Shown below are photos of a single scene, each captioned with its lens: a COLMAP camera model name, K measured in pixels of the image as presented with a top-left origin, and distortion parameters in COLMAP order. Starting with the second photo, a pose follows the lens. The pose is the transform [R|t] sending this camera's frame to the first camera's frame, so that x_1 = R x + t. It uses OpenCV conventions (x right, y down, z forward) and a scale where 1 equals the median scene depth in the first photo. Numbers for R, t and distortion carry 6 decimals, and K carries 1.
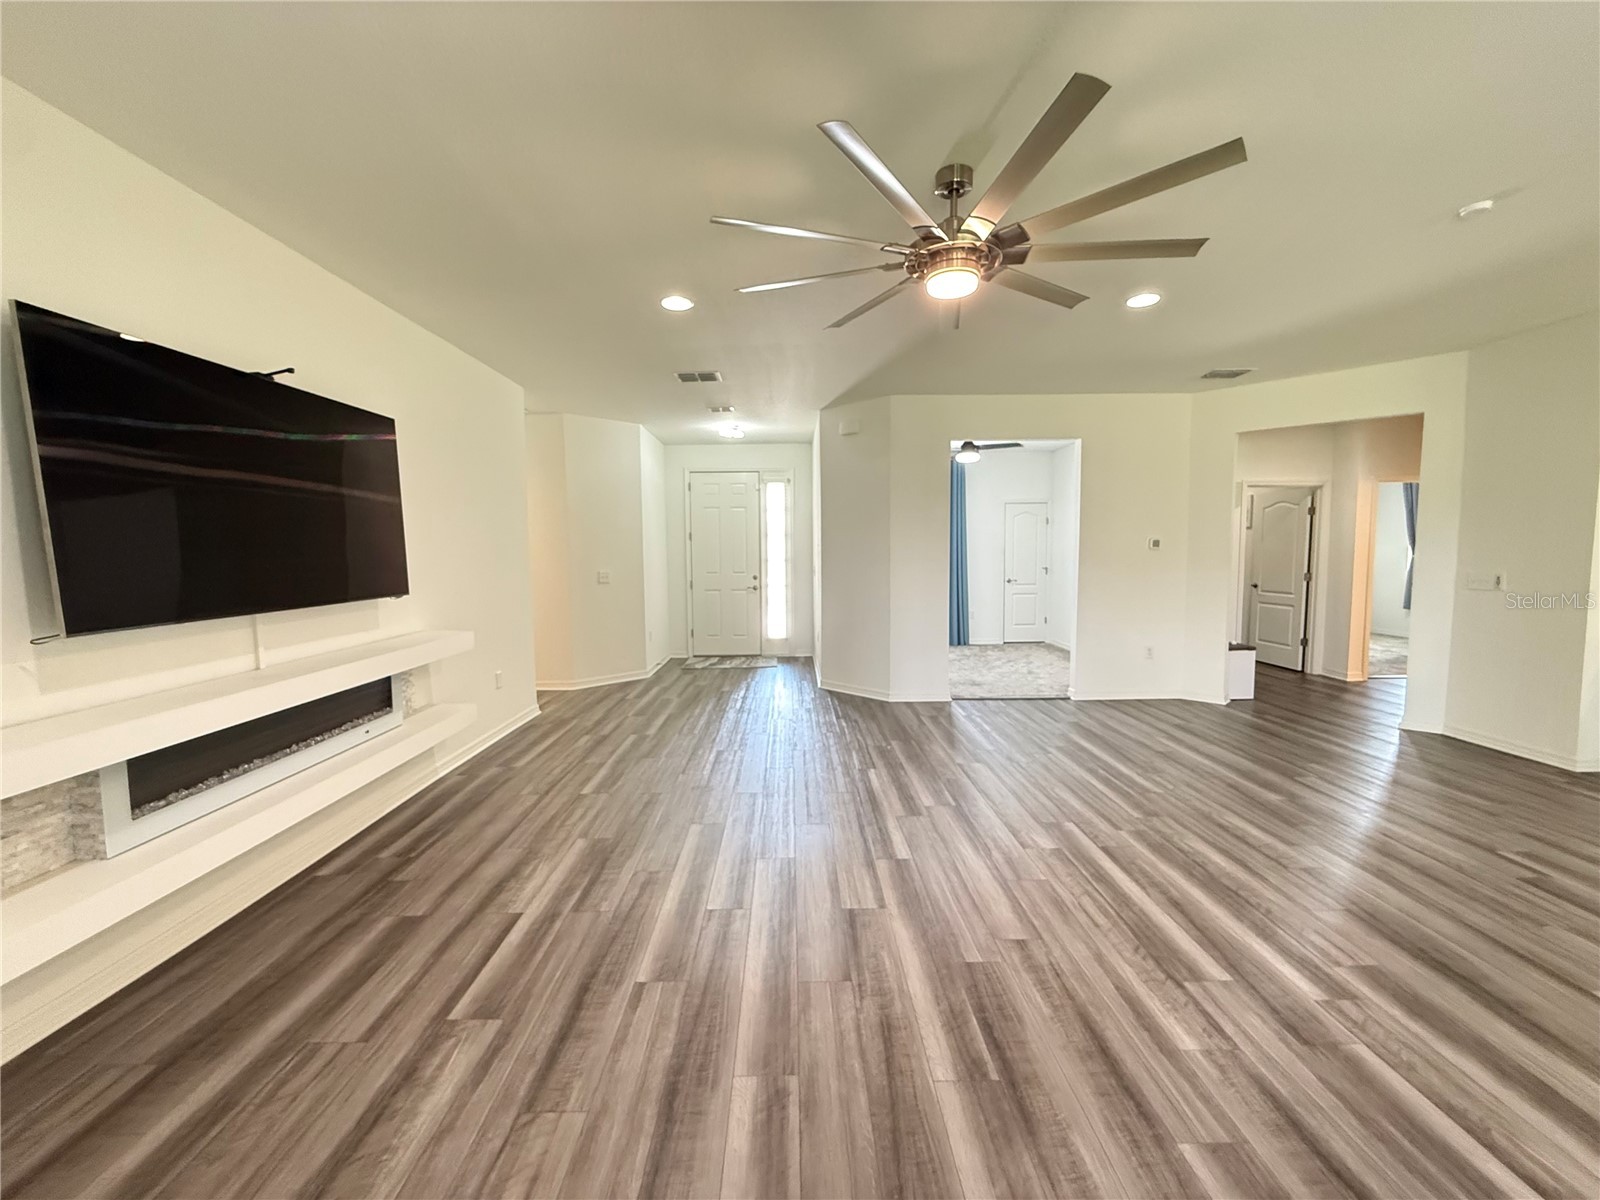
lens RADIAL K [[644.6, 0, 800.0], [0, 644.6, 600.0], [0, 0, 1]] dist [0.003074, 0.000305]
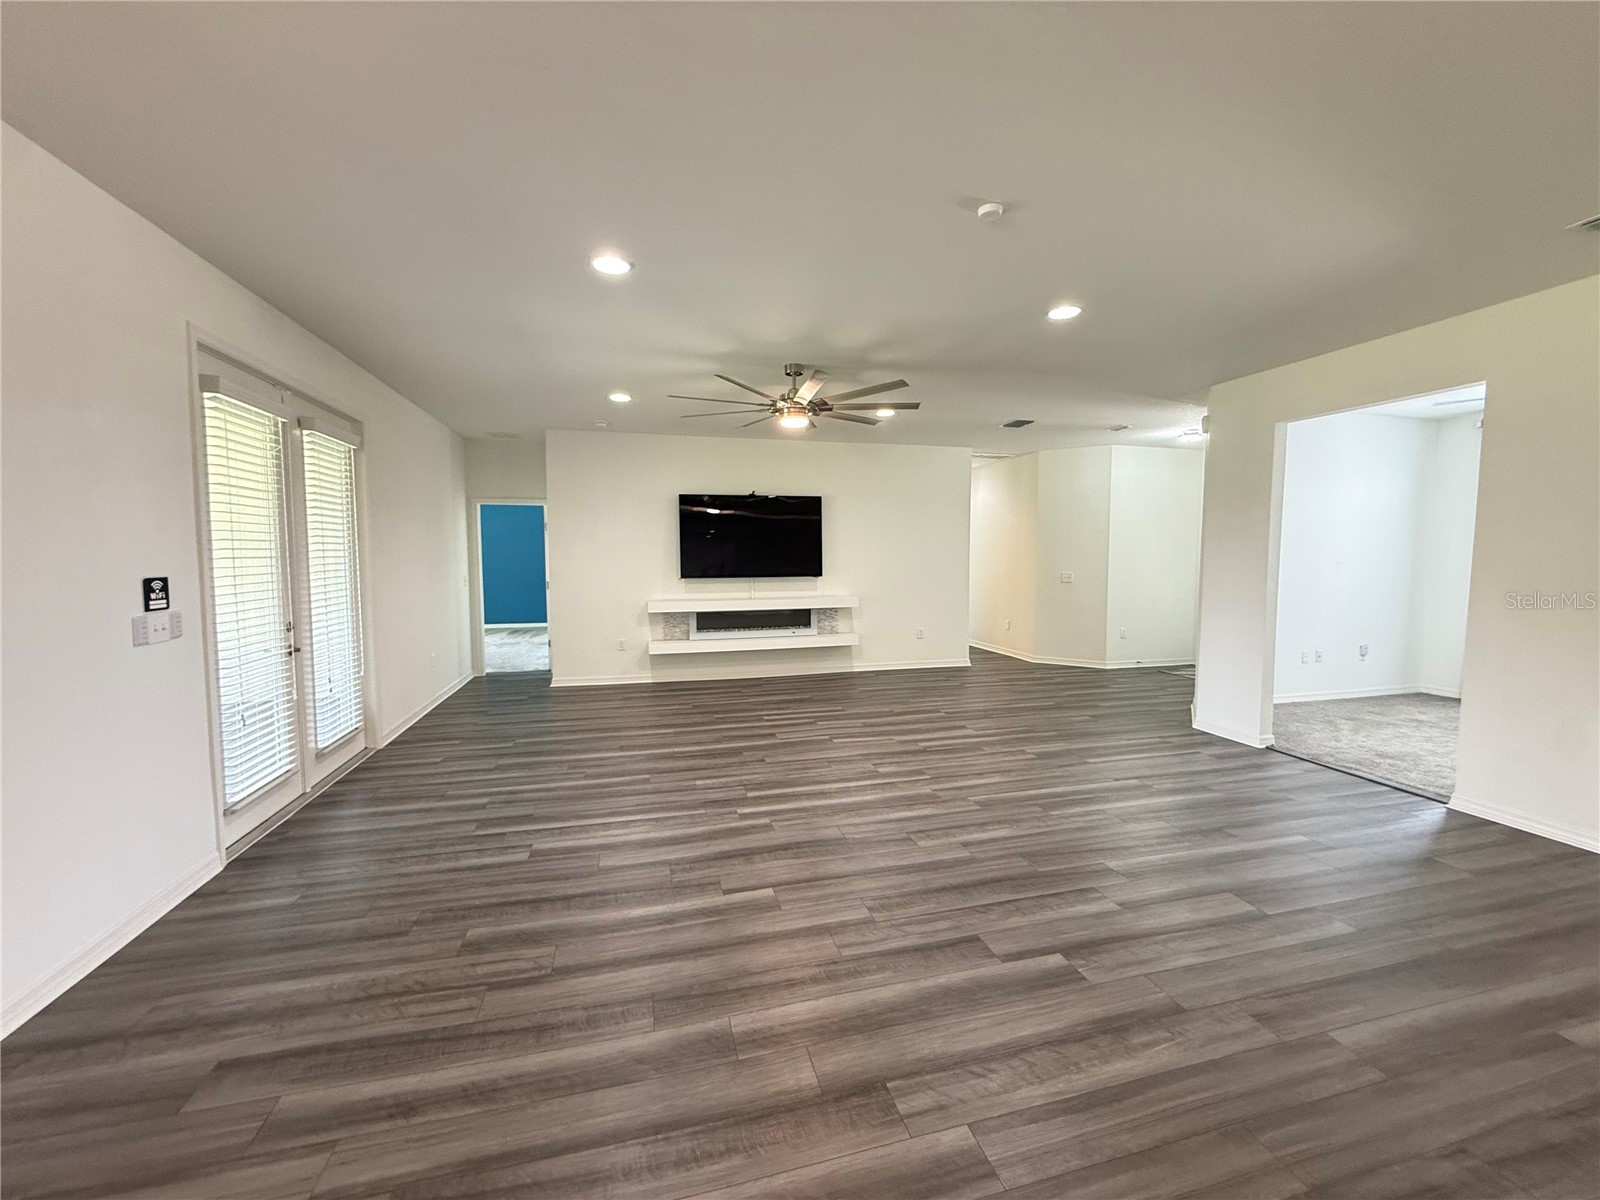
lens RADIAL K [[644.6, 0, 800.0], [0, 644.6, 600.0], [0, 0, 1]] dist [0.003074, 0.000305]
pose [[0.236241, 0.080515, -0.968353, 2.165448], [-0.079102, 0.994847, 0.063420, -0.087431], [0.968469, 0.061616, 0.241393, 0.586721]]
